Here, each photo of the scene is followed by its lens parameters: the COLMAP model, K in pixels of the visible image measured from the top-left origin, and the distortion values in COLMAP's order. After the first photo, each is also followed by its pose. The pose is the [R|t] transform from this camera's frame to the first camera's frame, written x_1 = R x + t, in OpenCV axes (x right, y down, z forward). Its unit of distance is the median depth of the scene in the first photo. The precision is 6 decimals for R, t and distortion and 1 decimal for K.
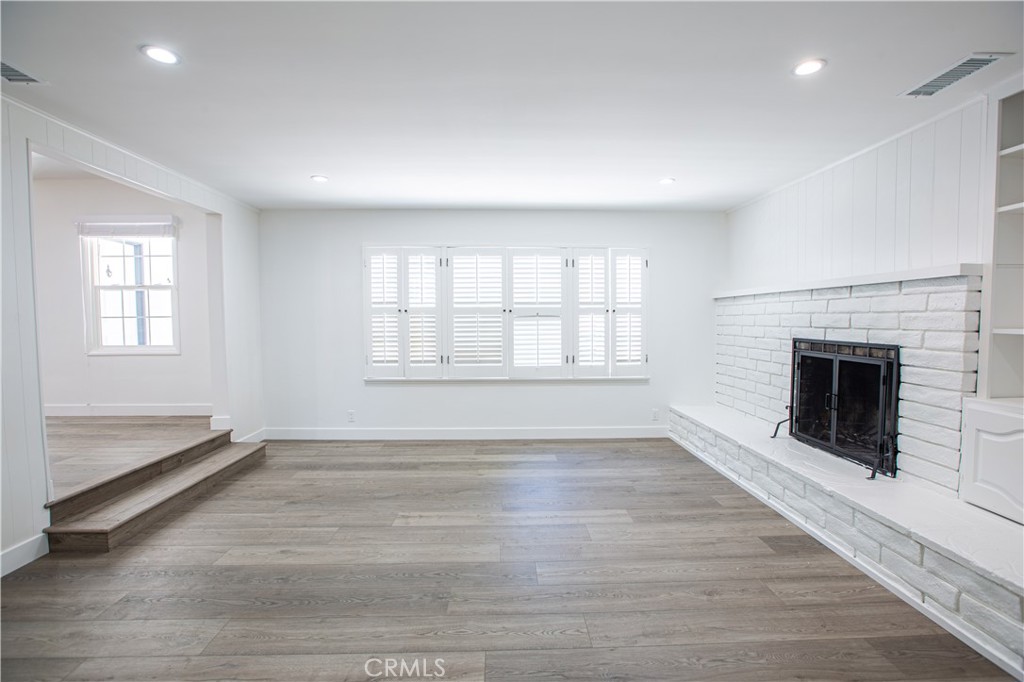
lens RADIAL K [[463.6, 0, 515.8], [0, 463.6, 338.1], [0, 0, 1]] dist [-0.058595, 0.025250]
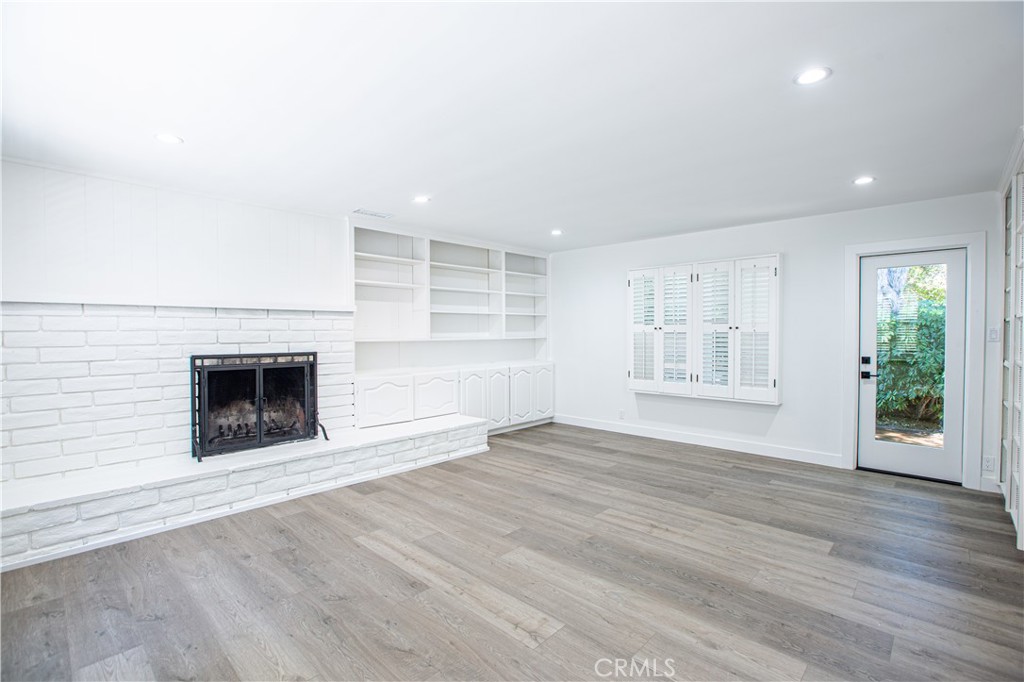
lens RADIAL K [[463.6, 0, 515.8], [0, 463.6, 338.1], [0, 0, 1]] dist [-0.058595, 0.025250]
pose [[-0.695577, -0.003129, 0.718445, -0.710670], [0.037151, 0.998496, 0.040318, -0.064609], [-0.717491, 0.054735, -0.694414, 1.492910]]
